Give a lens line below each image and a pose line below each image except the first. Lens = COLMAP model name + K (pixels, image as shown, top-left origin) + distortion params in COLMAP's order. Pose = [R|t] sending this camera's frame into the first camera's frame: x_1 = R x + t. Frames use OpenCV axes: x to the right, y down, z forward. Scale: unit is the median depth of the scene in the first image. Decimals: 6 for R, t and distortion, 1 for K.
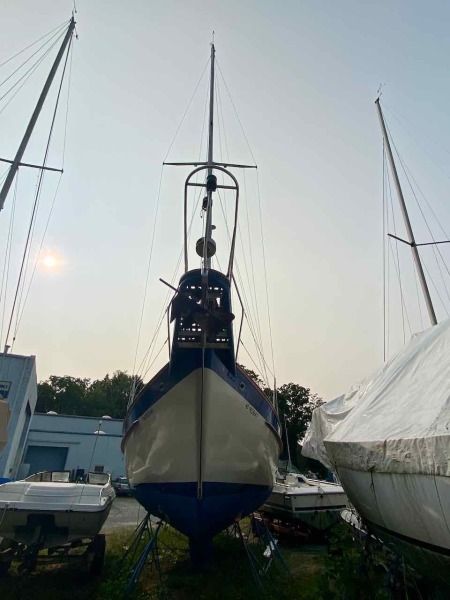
lens RADIAL K [[344.5, 0, 224.2], [0, 344.5, 296.1], [0, 0, 1]] dist [0.007300, -0.020942]
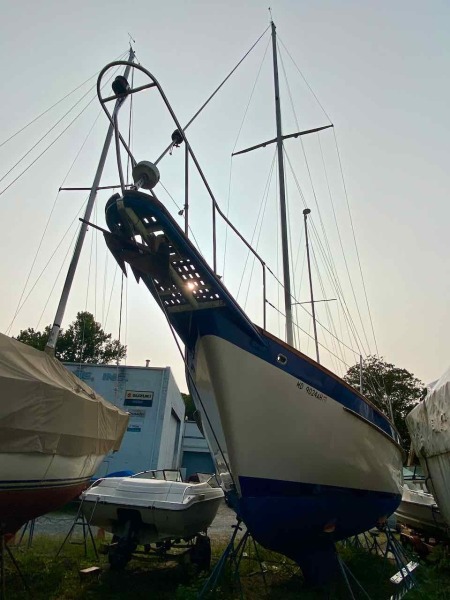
lens RADIAL K [[344.5, 0, 224.2], [0, 344.5, 296.1], [0, 0, 1]] dist [0.007300, -0.020942]
pose [[0.917826, -0.156017, -0.365039, 0.106999], [0.148723, 0.987703, -0.048205, 0.060077], [0.368071, -0.010046, 0.929743, 0.093814]]
